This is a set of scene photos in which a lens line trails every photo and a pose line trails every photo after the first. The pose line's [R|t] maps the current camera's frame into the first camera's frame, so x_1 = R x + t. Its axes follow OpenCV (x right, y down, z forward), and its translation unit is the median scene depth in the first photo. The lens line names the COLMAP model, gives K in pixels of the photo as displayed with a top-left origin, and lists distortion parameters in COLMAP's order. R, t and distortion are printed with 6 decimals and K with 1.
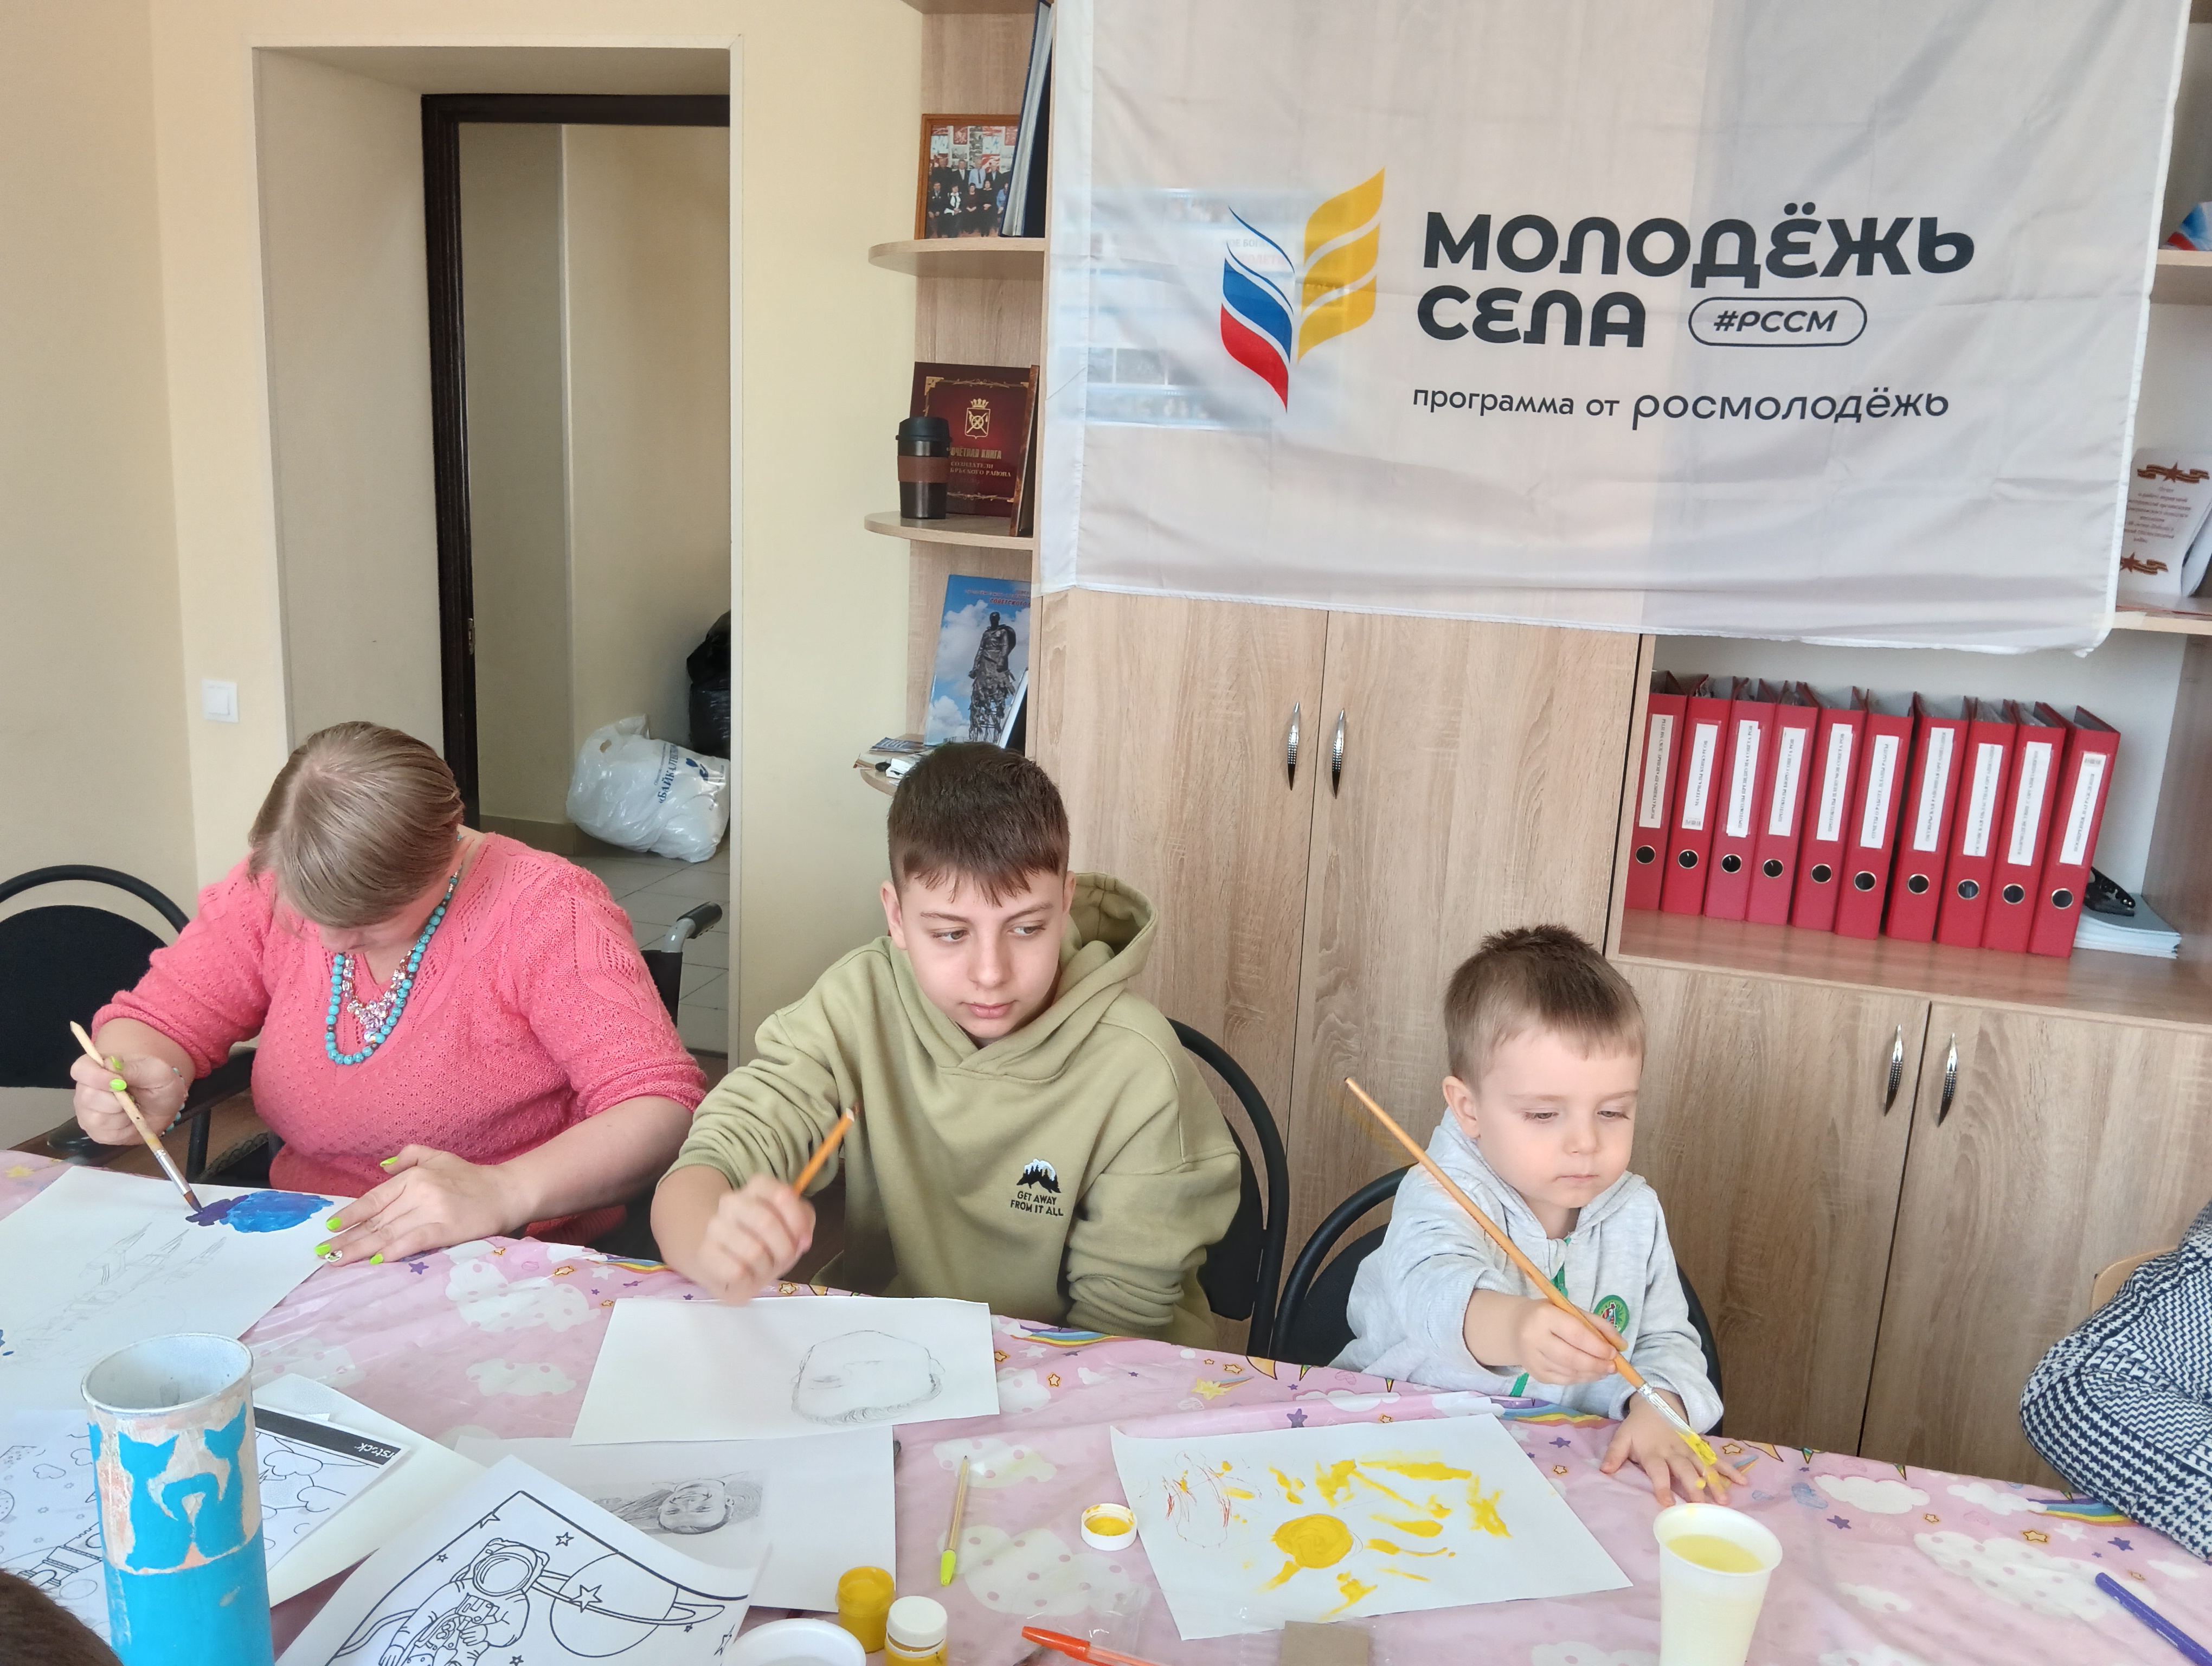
lens RADIAL K [[1834.7, 0, 1067.7], [0, 1834.7, 854.2], [0, 0, 1]] dist [0.061785, -0.125373]
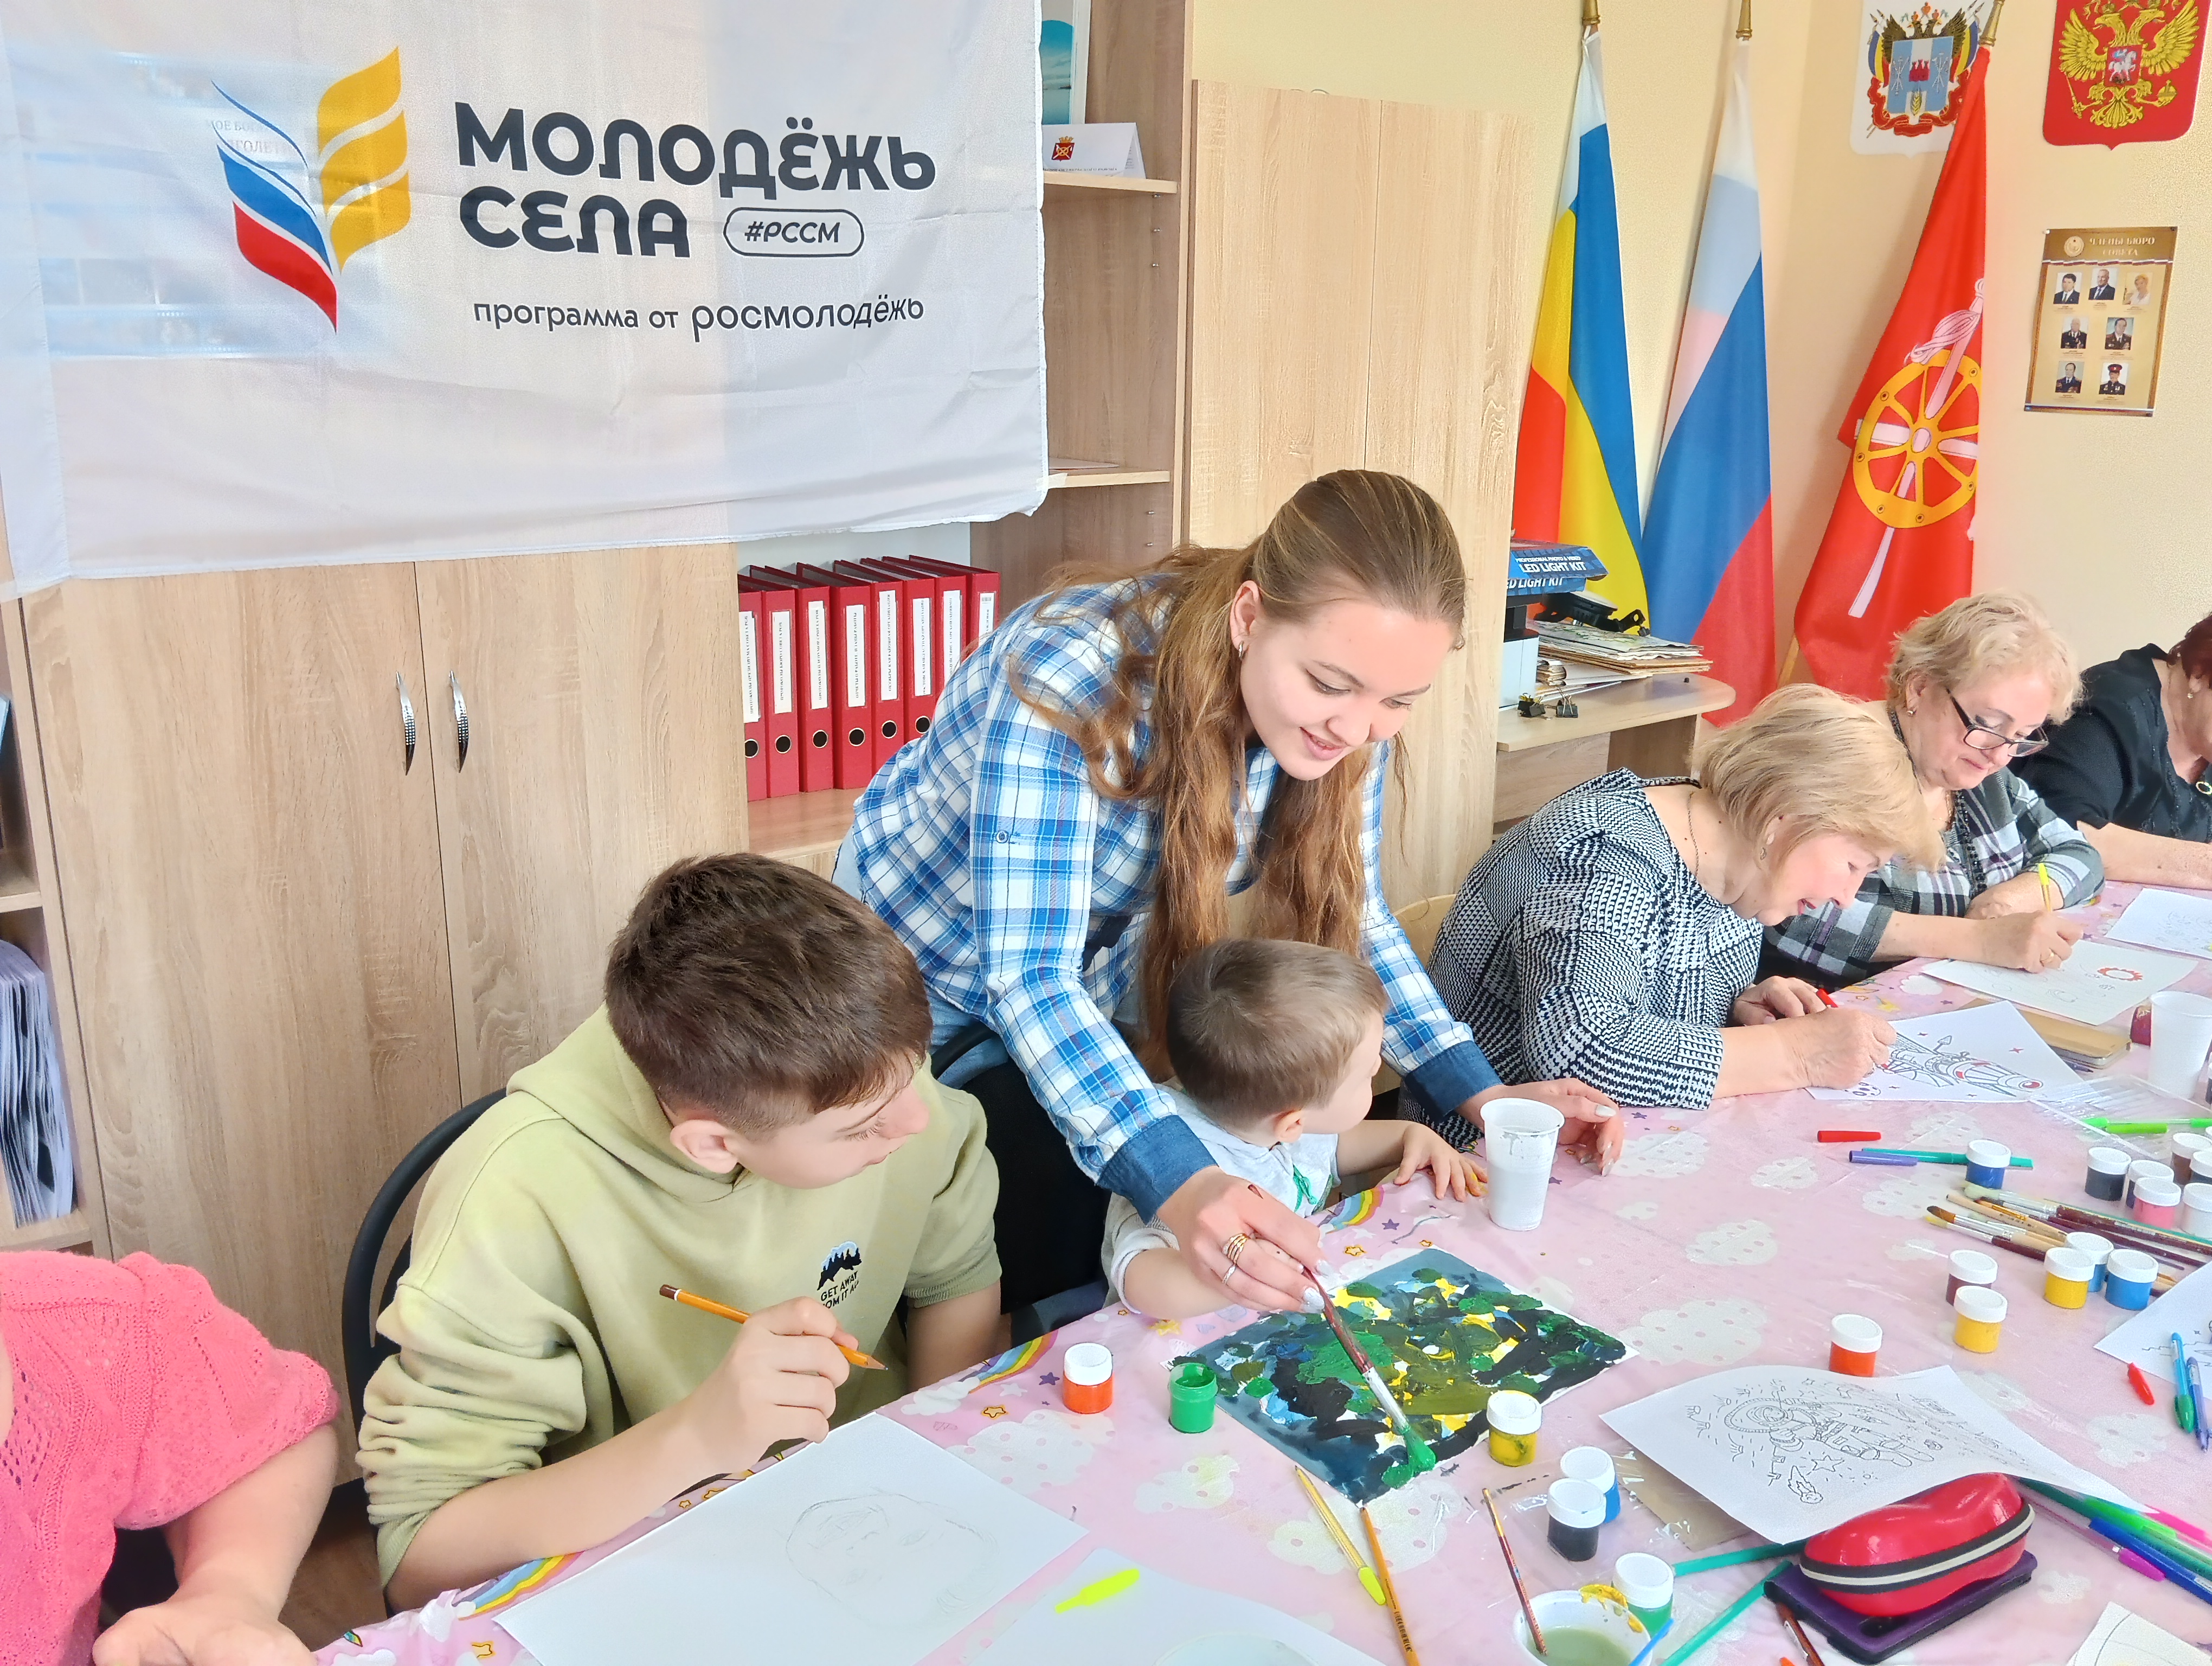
lens RADIAL K [[1834.7, 0, 1132.7], [0, 1834.7, 820.3], [0, 0, 1]] dist [0.061785, -0.125373]
pose [[0.561346, -0.250853, 0.788647, -0.395096], [0.202343, 0.965633, 0.163124, -0.091676], [-0.802464, 0.068008, 0.592812, 0.231818]]
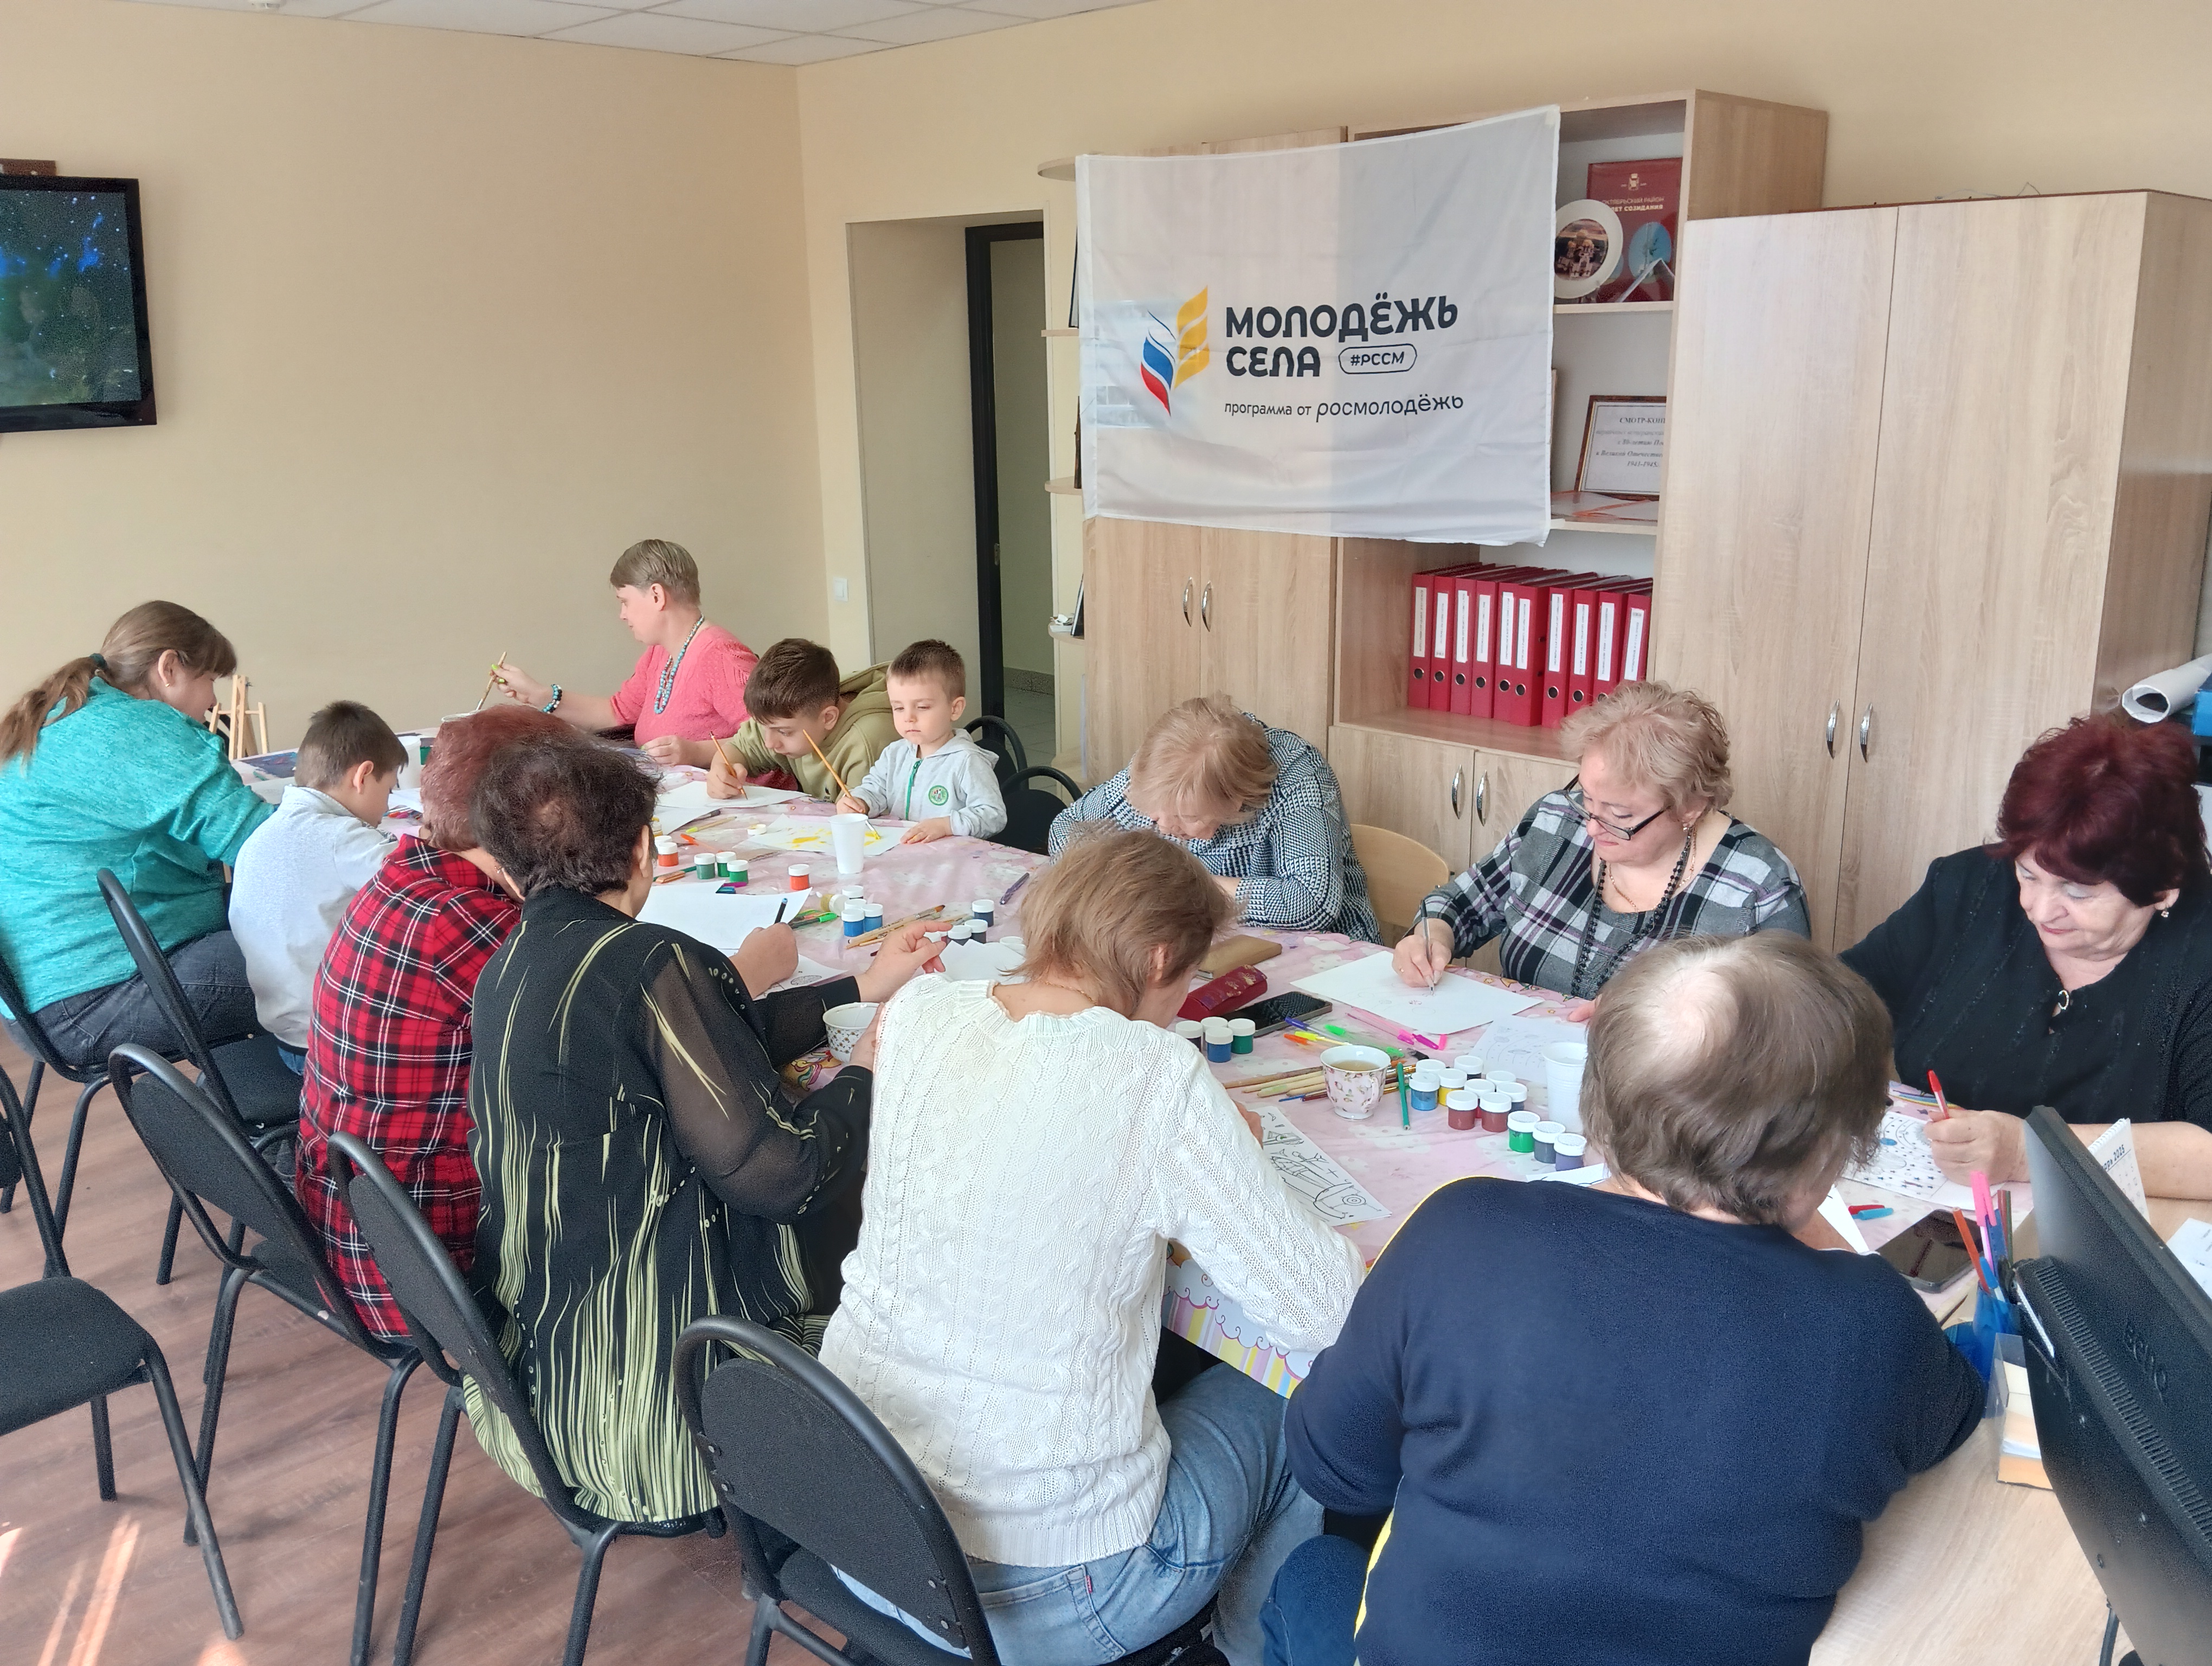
lens RADIAL K [[1834.7, 0, 1043.9], [0, 1834.7, 867.4], [0, 0, 1]] dist [0.061785, -0.125373]
pose [[0.856246, 0.080453, -0.510265, 0.995507], [-0.060747, 0.996626, 0.055200, 0.116228], [0.512984, -0.016267, 0.858244, -0.665513]]
